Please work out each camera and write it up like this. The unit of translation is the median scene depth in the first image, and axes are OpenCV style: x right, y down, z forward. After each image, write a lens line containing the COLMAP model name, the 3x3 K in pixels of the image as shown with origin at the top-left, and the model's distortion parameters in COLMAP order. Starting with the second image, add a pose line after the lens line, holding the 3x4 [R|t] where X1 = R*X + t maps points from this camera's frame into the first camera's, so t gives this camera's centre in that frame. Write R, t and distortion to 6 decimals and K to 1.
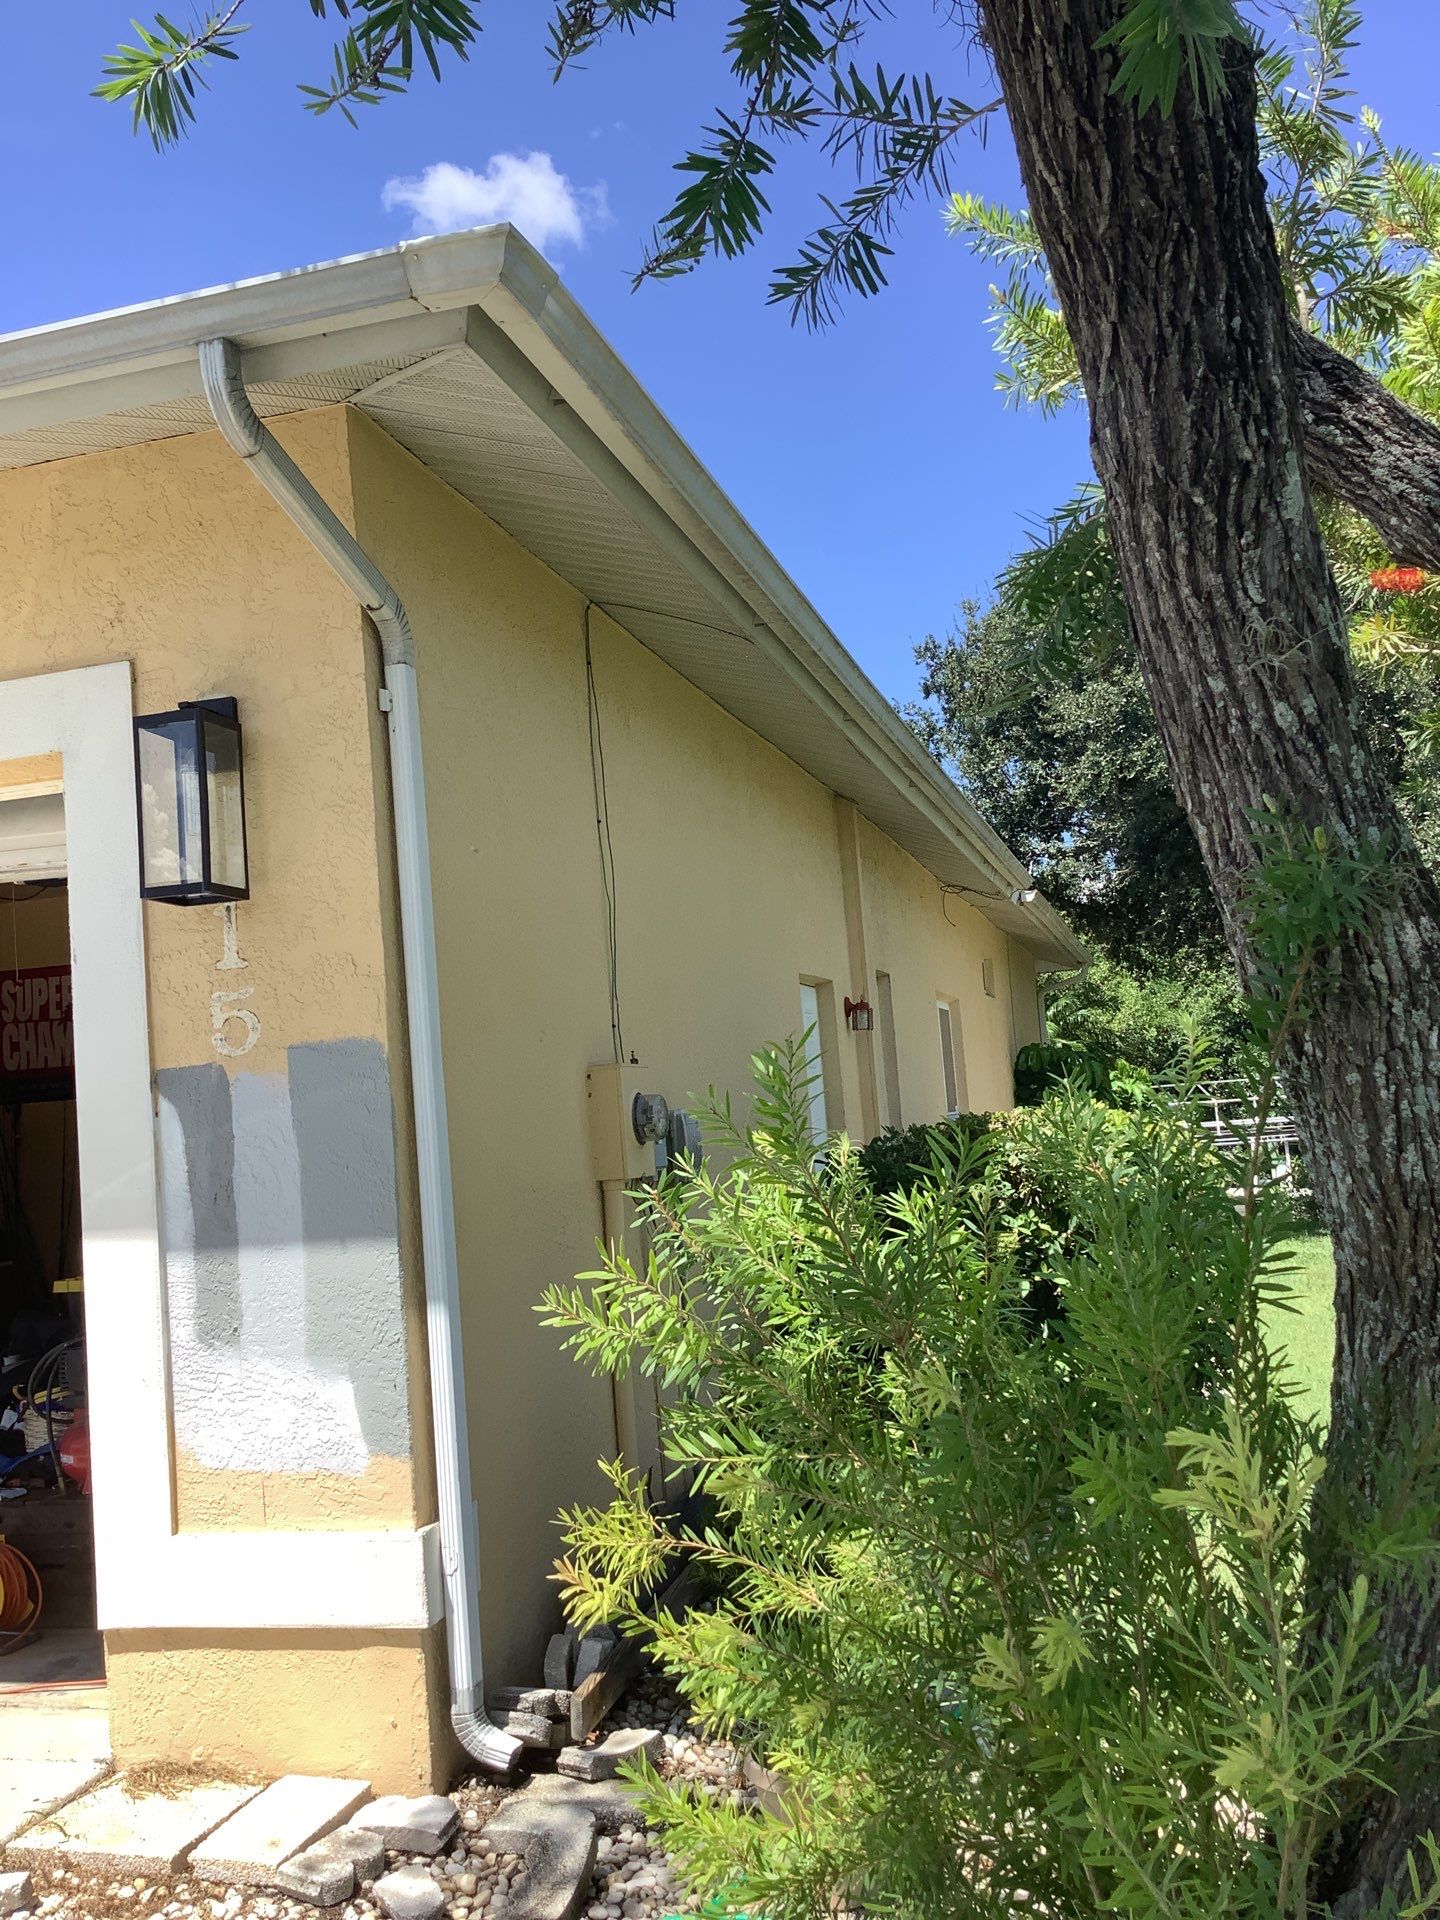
lens RADIAL K [[1708.7, 0, 719.1], [0, 1708.7, 984.5], [0, 0, 1]] dist [0.107603, -0.201624]
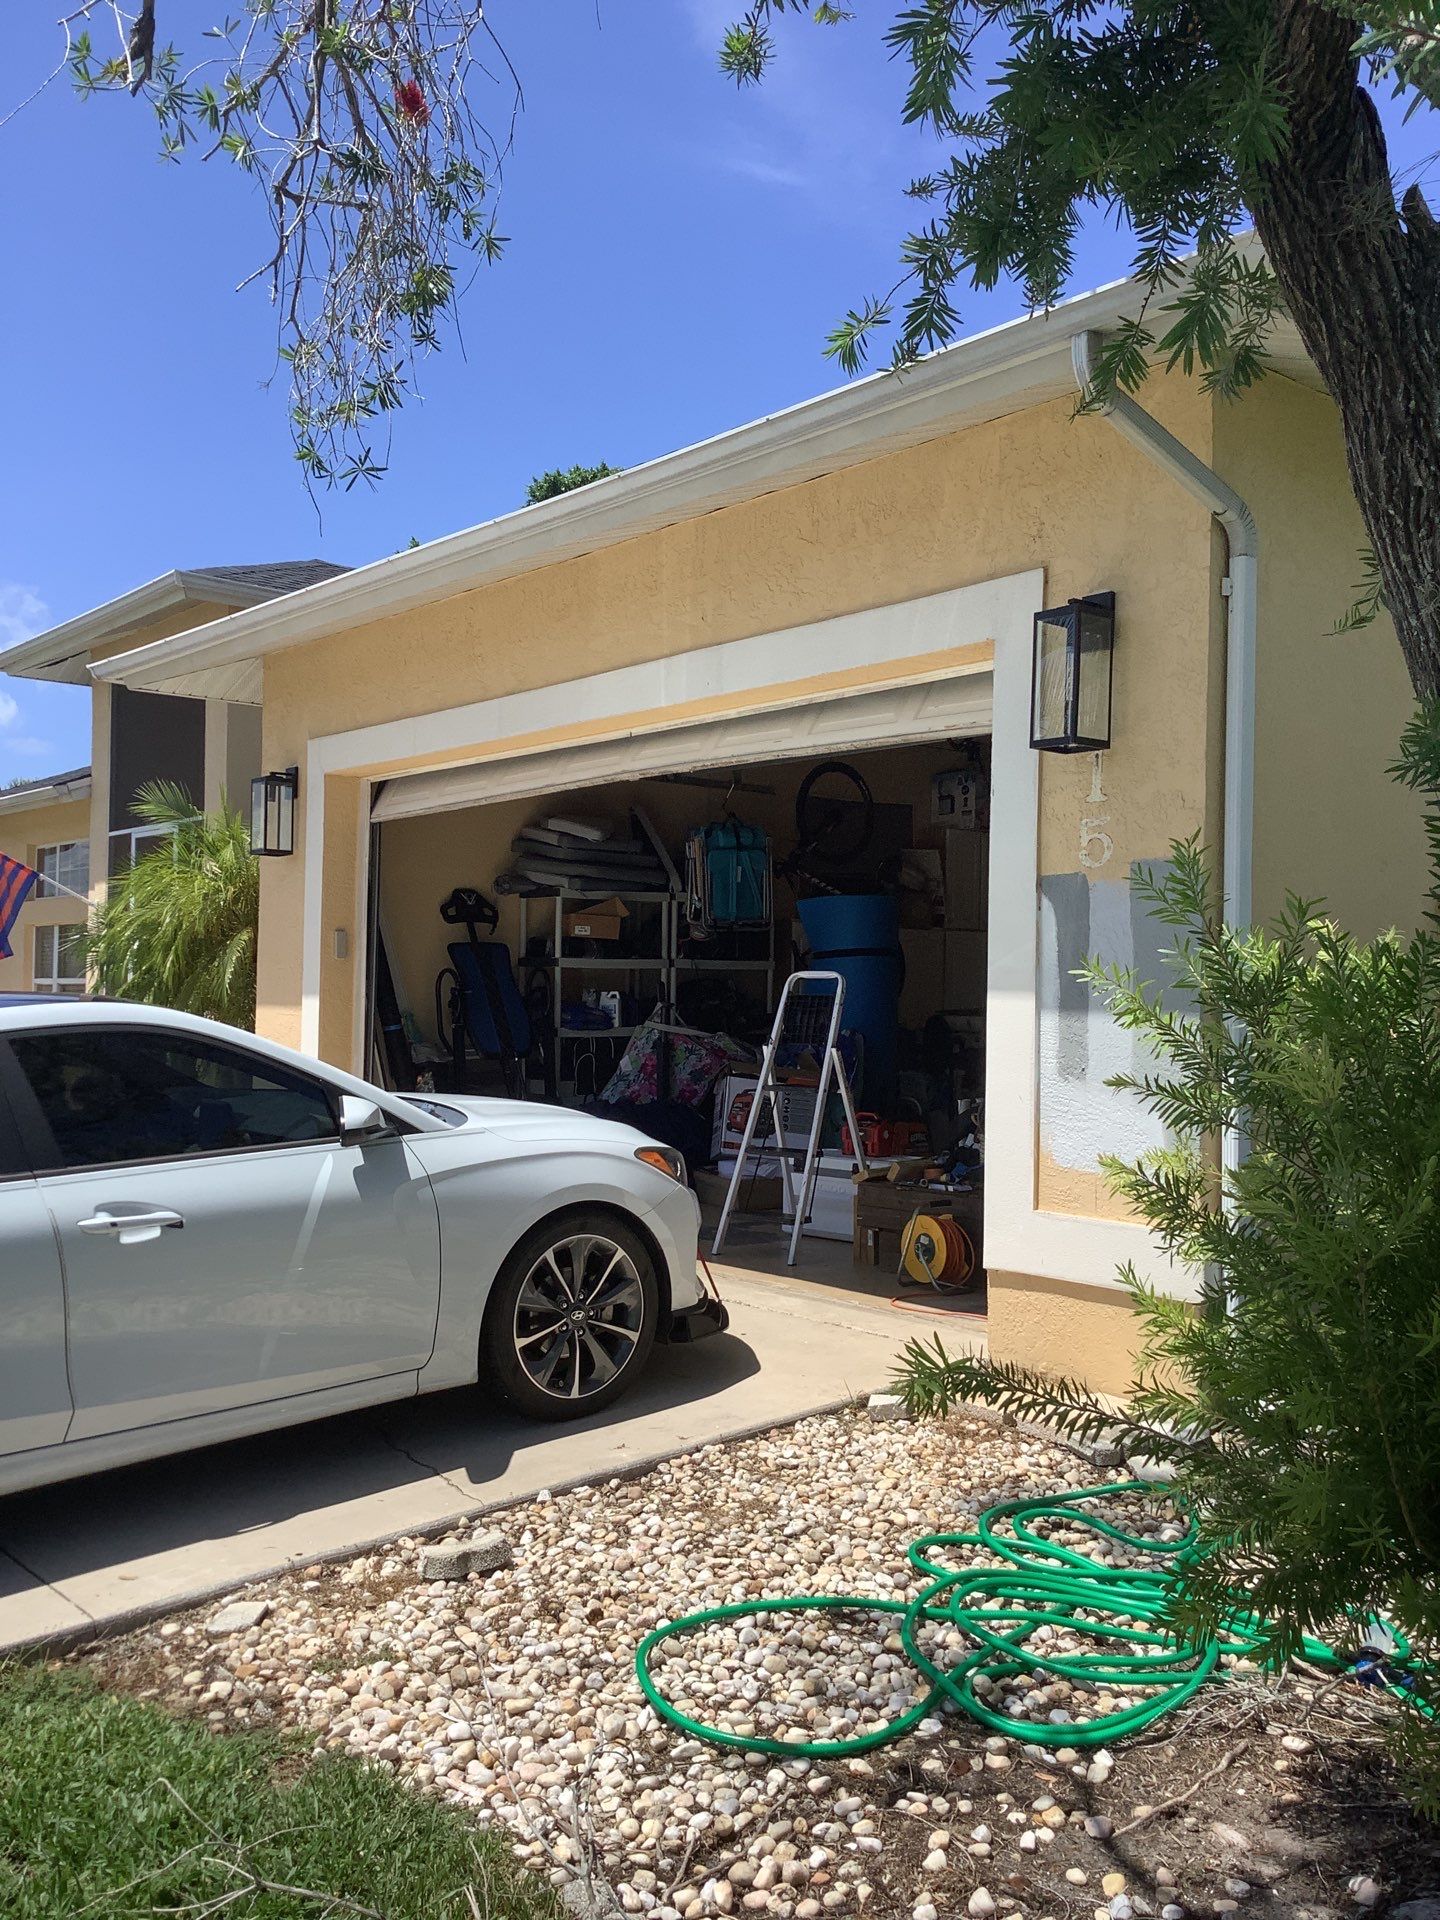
lens RADIAL K [[1708.7, 0, 719.1], [0, 1708.7, 984.5], [0, 0, 1]] dist [0.107603, -0.201624]
pose [[0.816948, 0.080502, -0.571064, 0.248483], [-0.029135, 0.994706, 0.098543, 0.009007], [0.575974, -0.063866, 0.814969, -0.256263]]
